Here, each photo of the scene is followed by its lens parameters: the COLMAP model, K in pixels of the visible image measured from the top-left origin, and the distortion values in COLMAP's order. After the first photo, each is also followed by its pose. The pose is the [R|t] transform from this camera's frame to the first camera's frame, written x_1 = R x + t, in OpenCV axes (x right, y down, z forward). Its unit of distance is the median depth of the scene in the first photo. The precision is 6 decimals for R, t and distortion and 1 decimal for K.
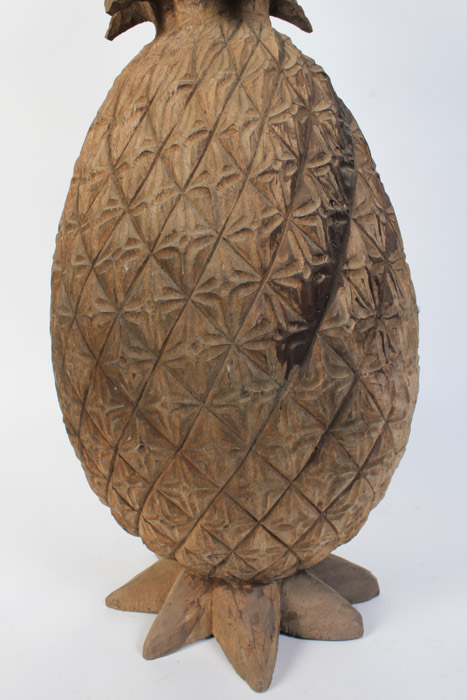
lens RADIAL K [[649.9, 0, 245.3], [0, 649.9, 345.5], [0, 0, 1]] dist [-0.115214, 0.000000]
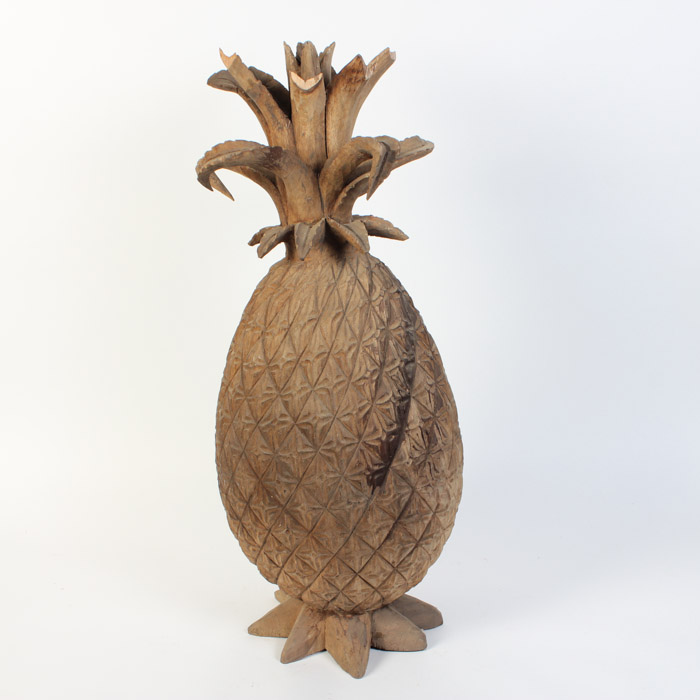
lens RADIAL K [[1225.3, 0, 349.3], [0, 1225.3, 349.1], [0, 0, 1]] dist [-0.071880, 0.000000]
pose [[0.999687, -0.005018, 0.024525, -0.073292], [0.002760, 0.995825, 0.091240, -0.594132], [-0.024881, -0.091144, 0.995527, -2.100643]]
